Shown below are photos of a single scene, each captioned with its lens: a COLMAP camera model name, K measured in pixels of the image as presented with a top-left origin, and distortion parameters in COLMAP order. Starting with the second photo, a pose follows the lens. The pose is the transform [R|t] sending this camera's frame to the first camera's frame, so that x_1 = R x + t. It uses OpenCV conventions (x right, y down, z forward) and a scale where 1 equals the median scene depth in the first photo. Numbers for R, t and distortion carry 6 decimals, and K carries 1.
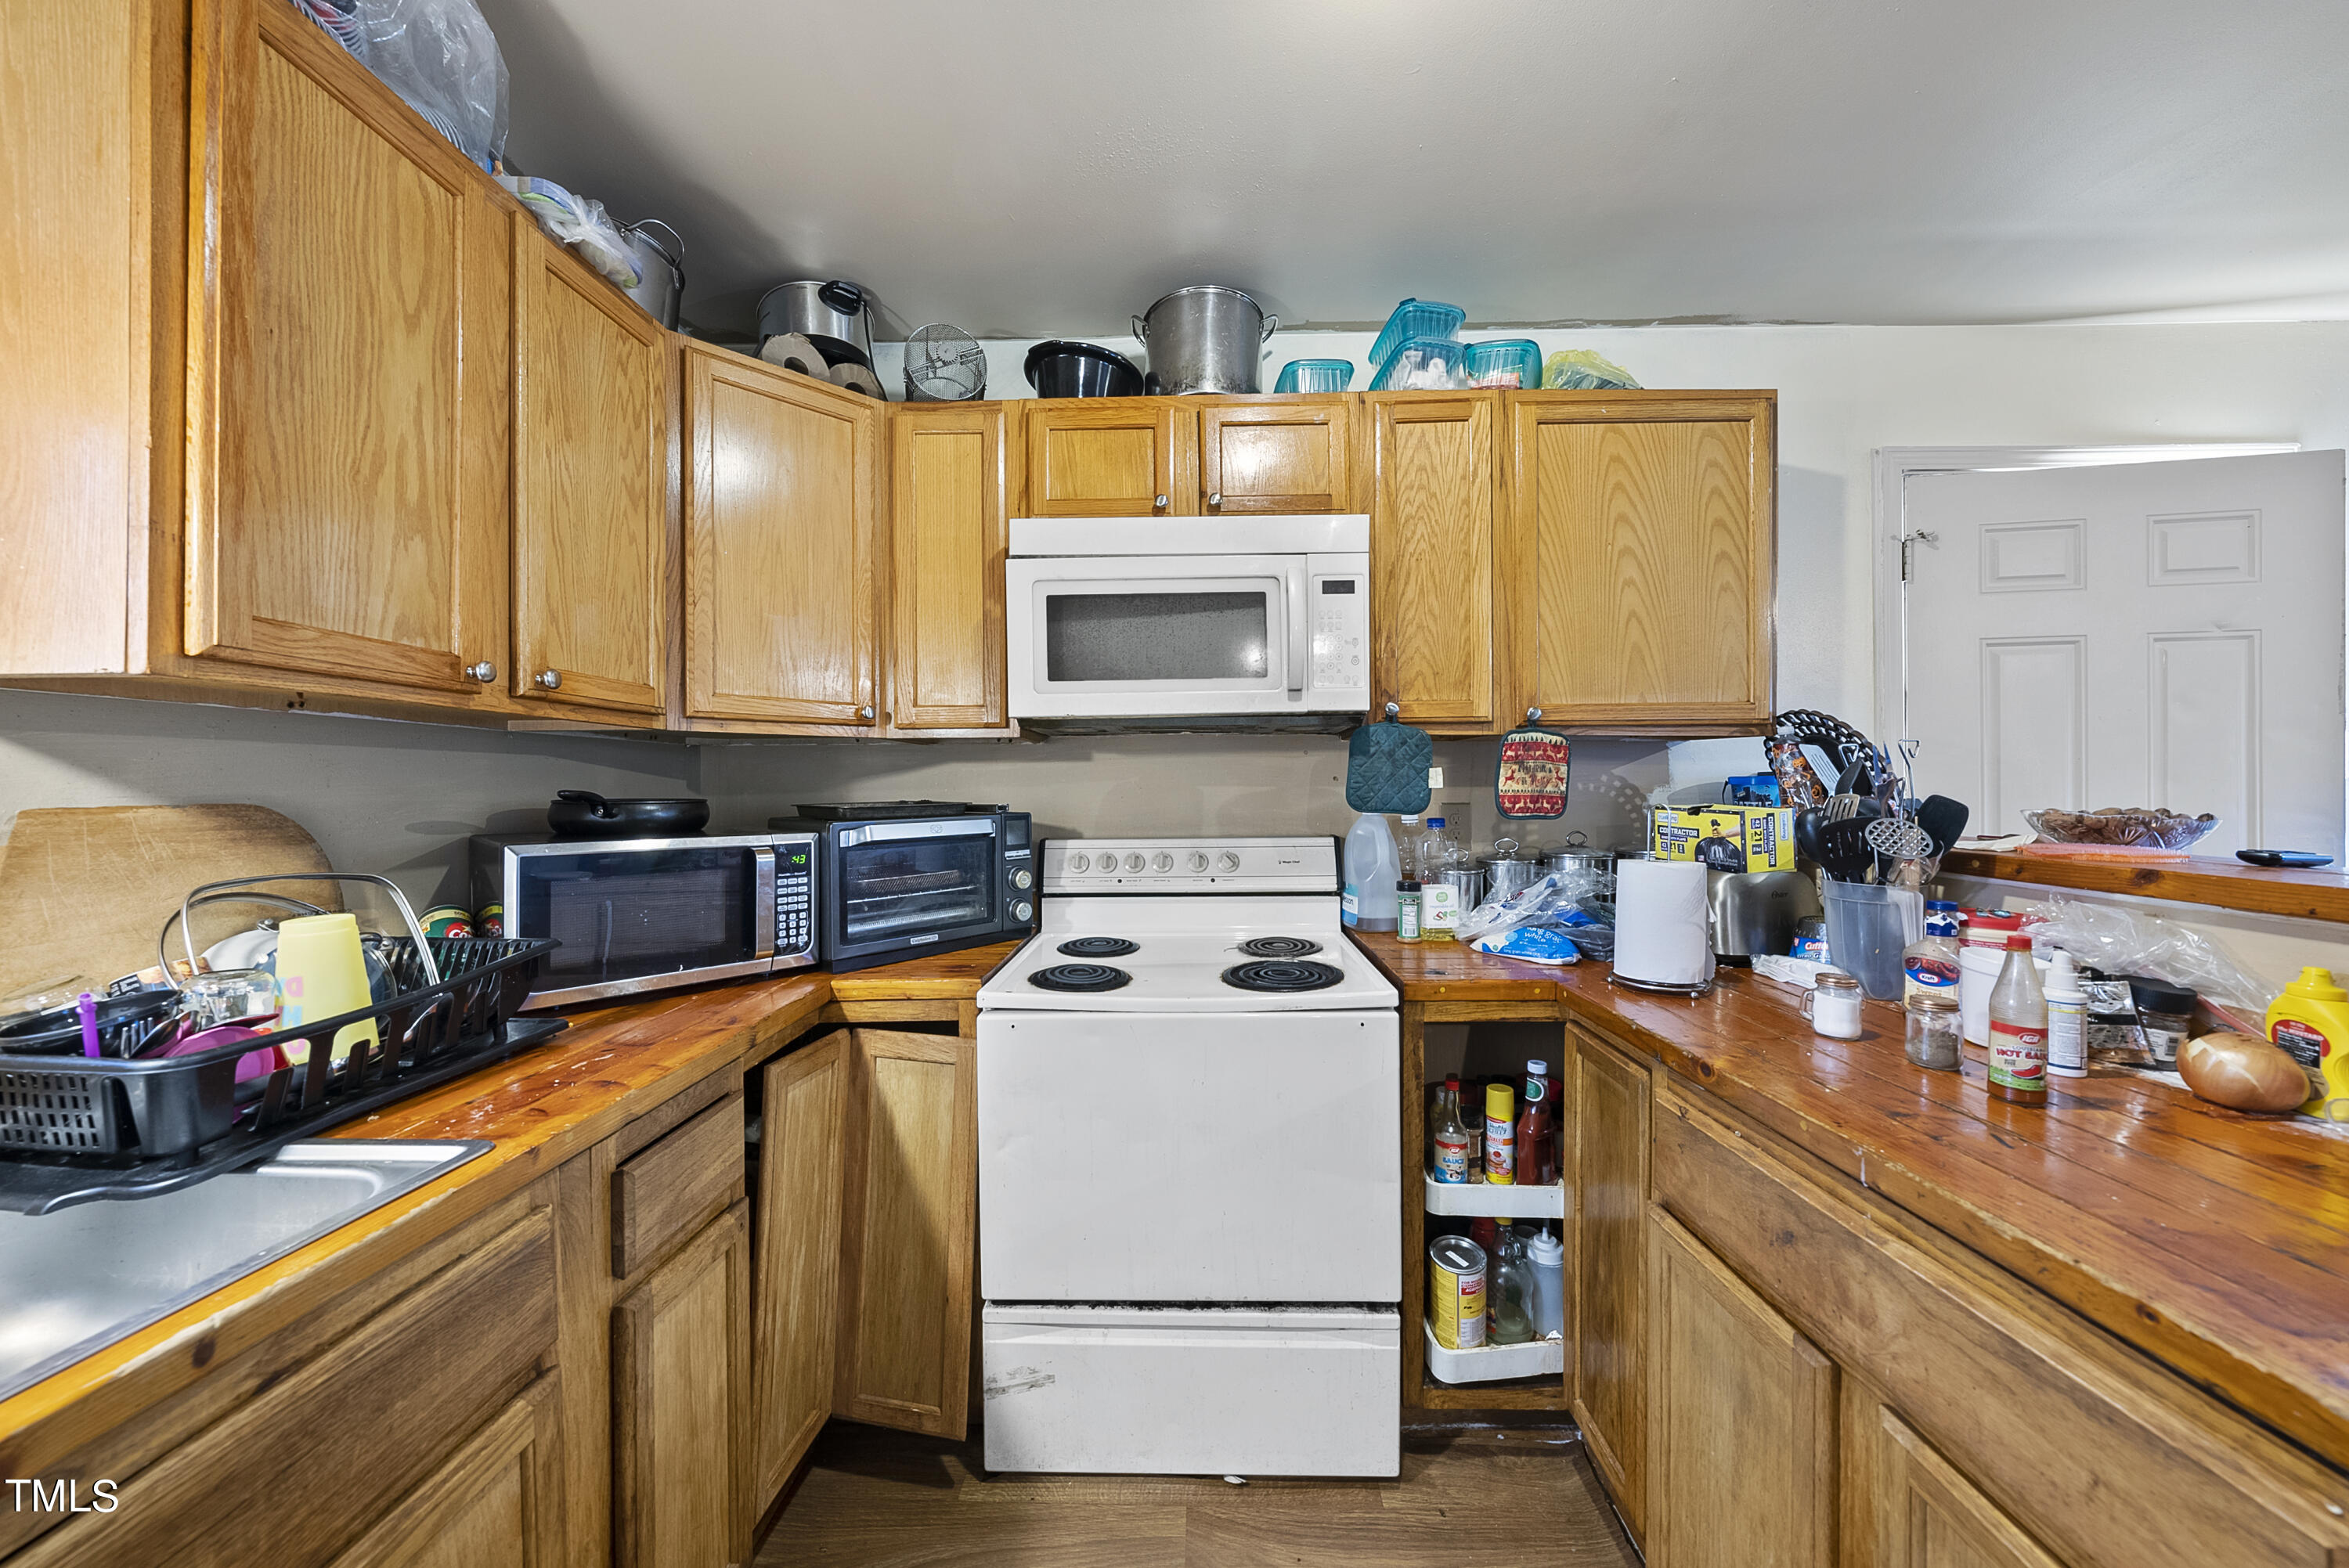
lens RADIAL K [[816.7, 0, 1174.5], [0, 816.7, 784.0], [0, 0, 1]] dist [-0.000720, -0.000072]
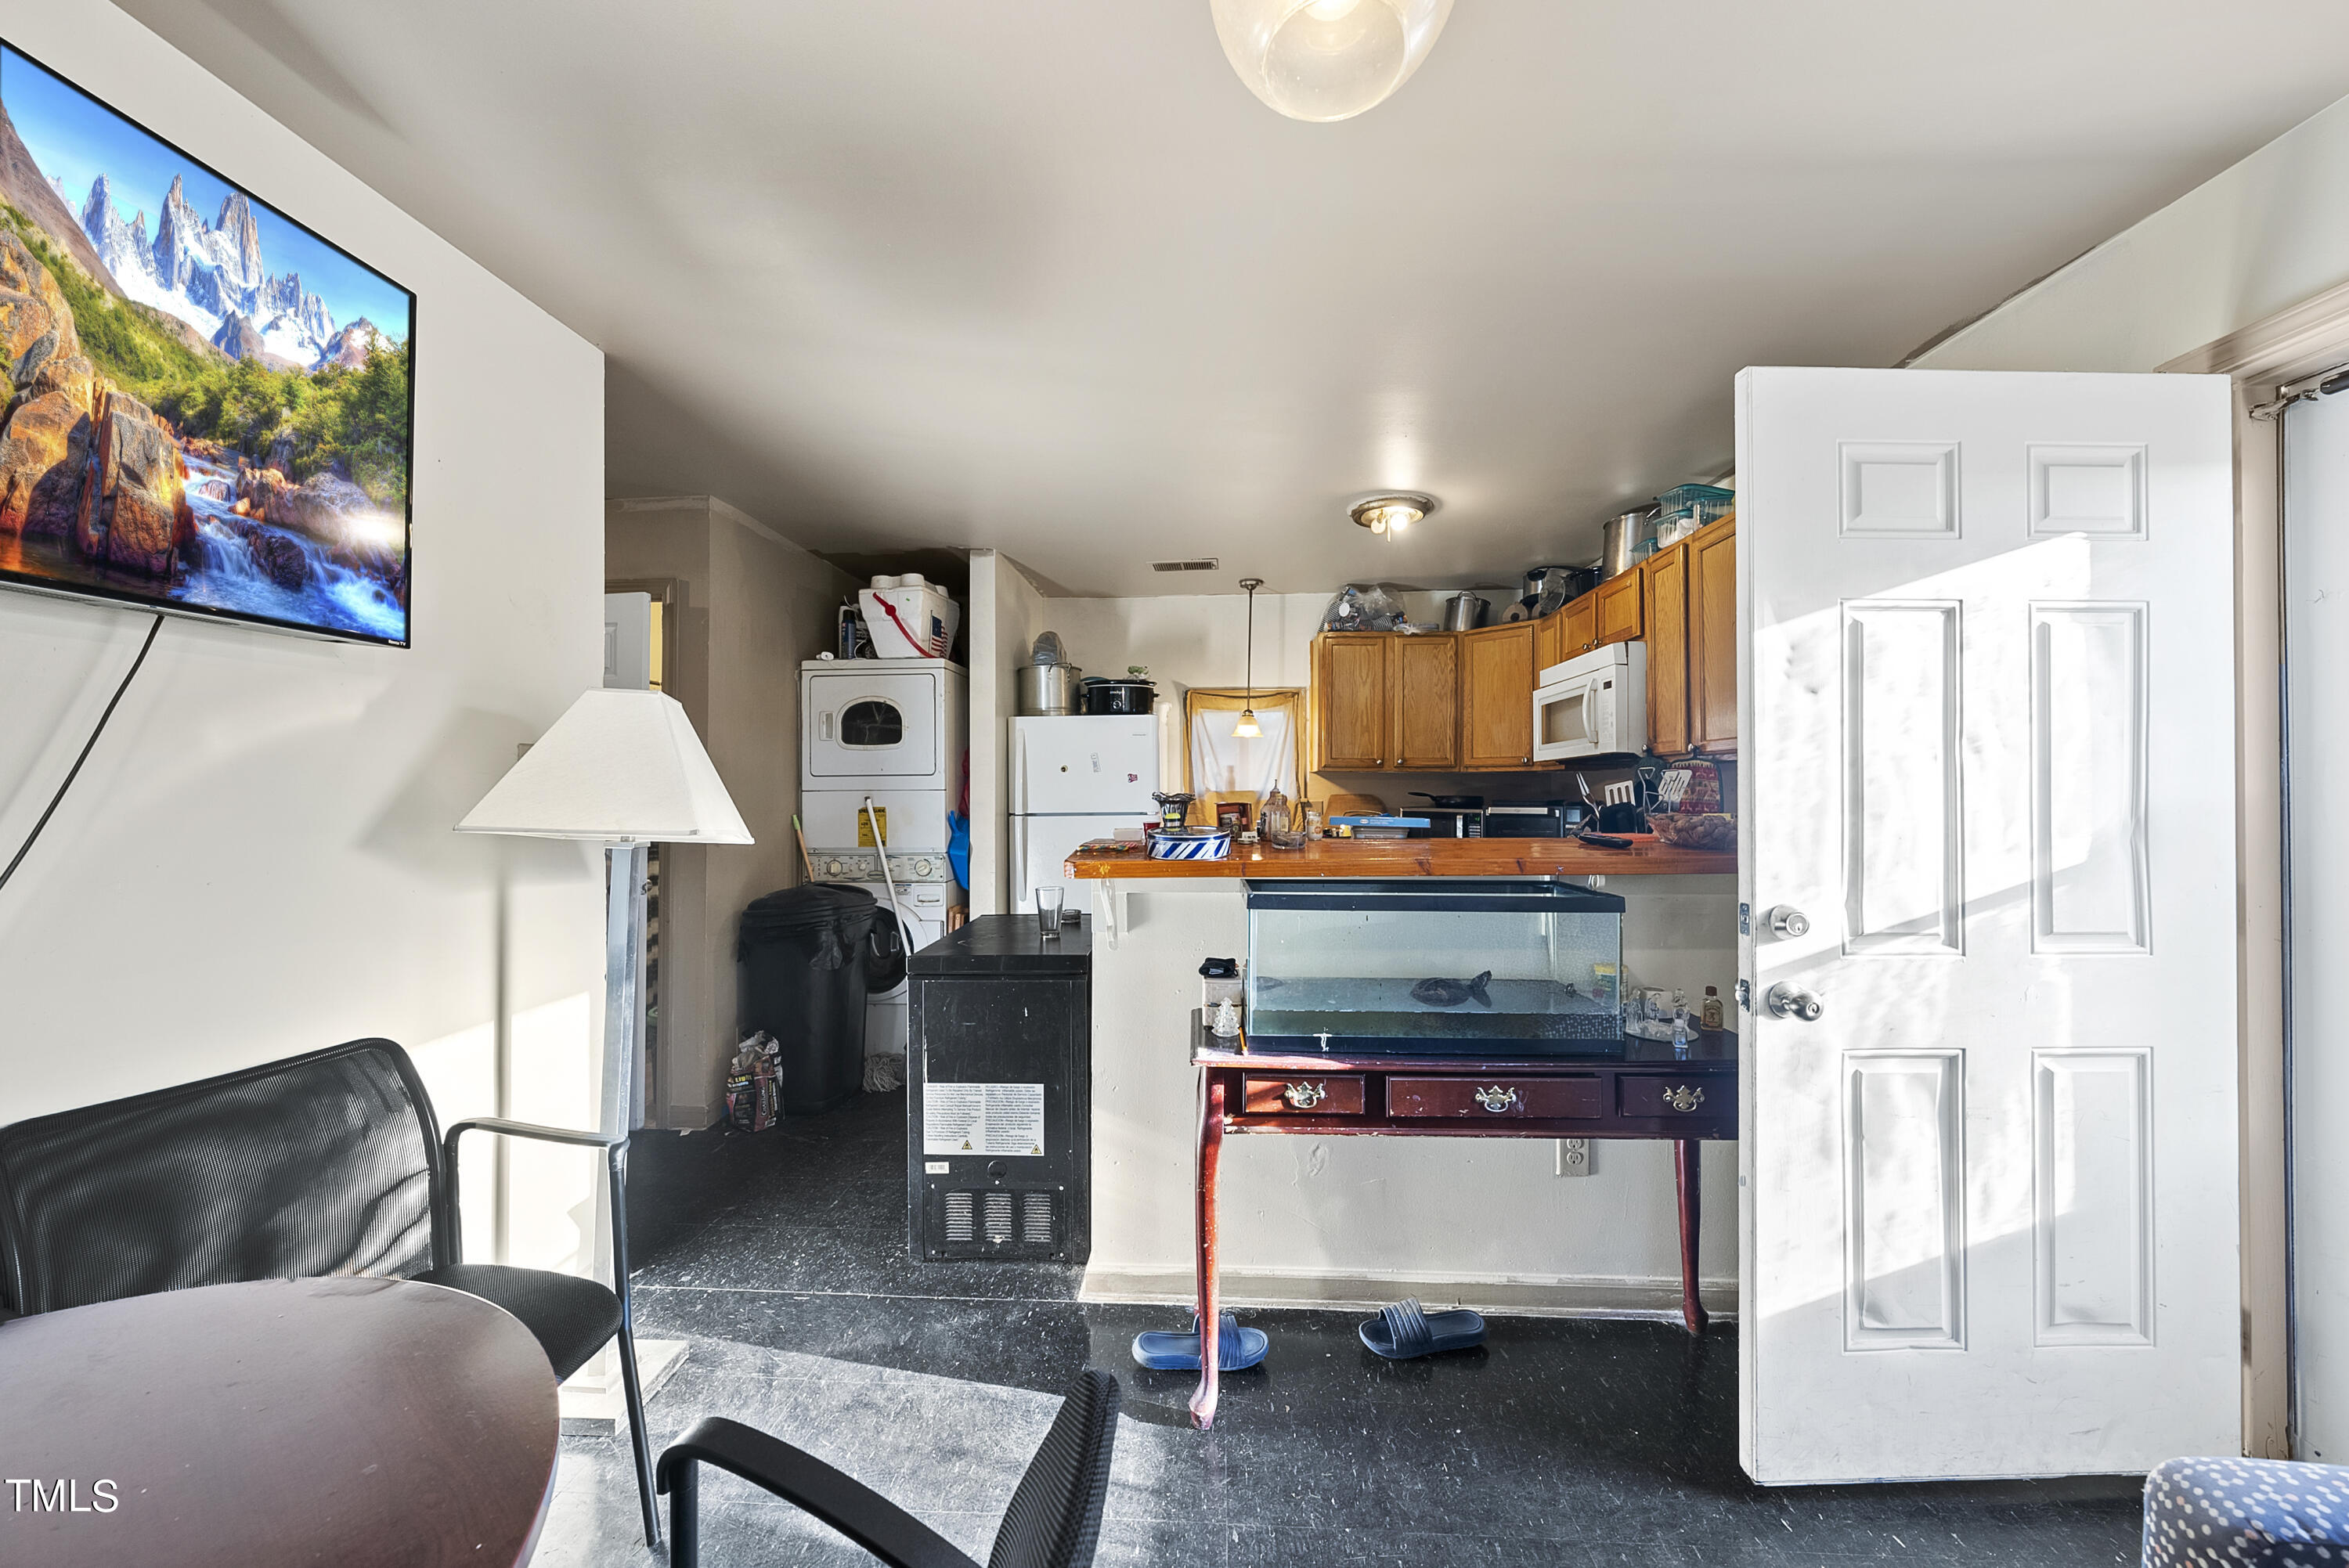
lens RADIAL K [[816.7, 0, 1174.5], [0, 816.7, 784.0], [0, 0, 1]] dist [-0.000720, -0.000072]
pose [[-0.030794, -0.001737, -0.999524, 1.951422], [0.003225, 0.999993, -0.001837, -0.019694], [0.999521, -0.003280, -0.030788, 0.092217]]
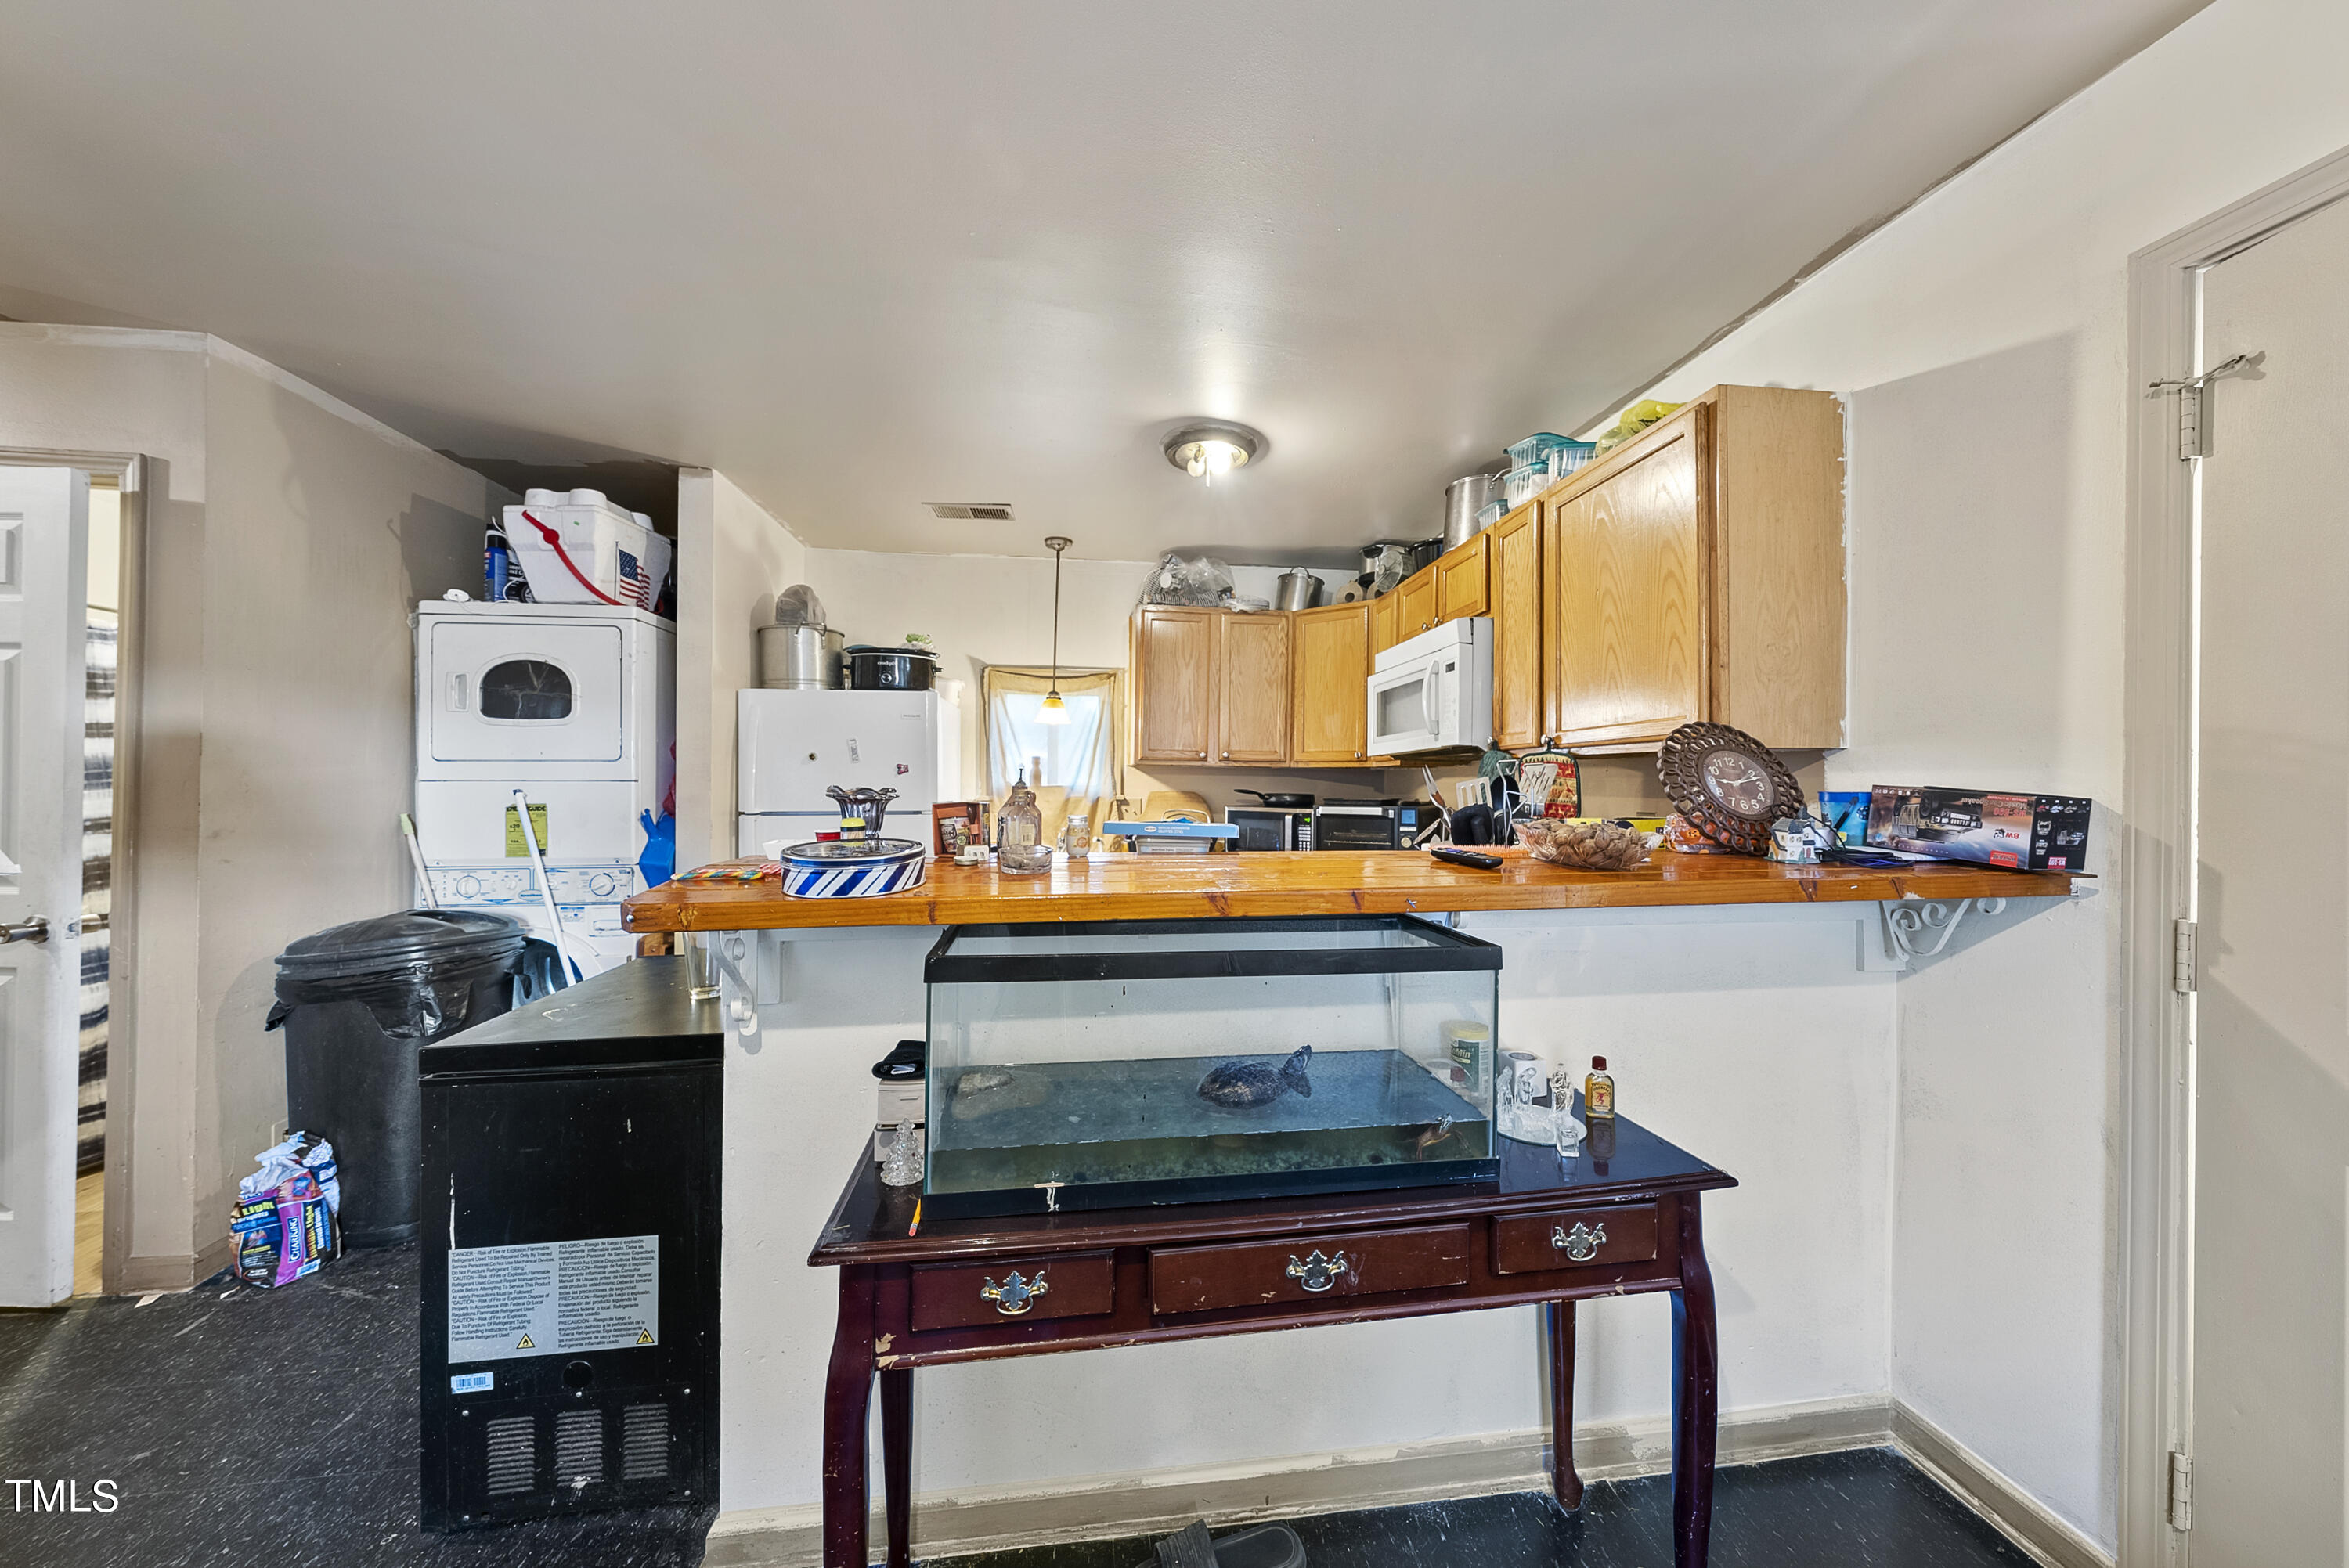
lens RADIAL K [[816.7, 0, 1174.5], [0, 816.7, 784.0], [0, 0, 1]] dist [-0.000720, -0.000072]
pose [[0.155931, 0.004024, -0.987760, 1.592661], [-0.006608, 0.999974, 0.003030, -0.016481], [0.987746, 0.006055, 0.155954, 0.226132]]
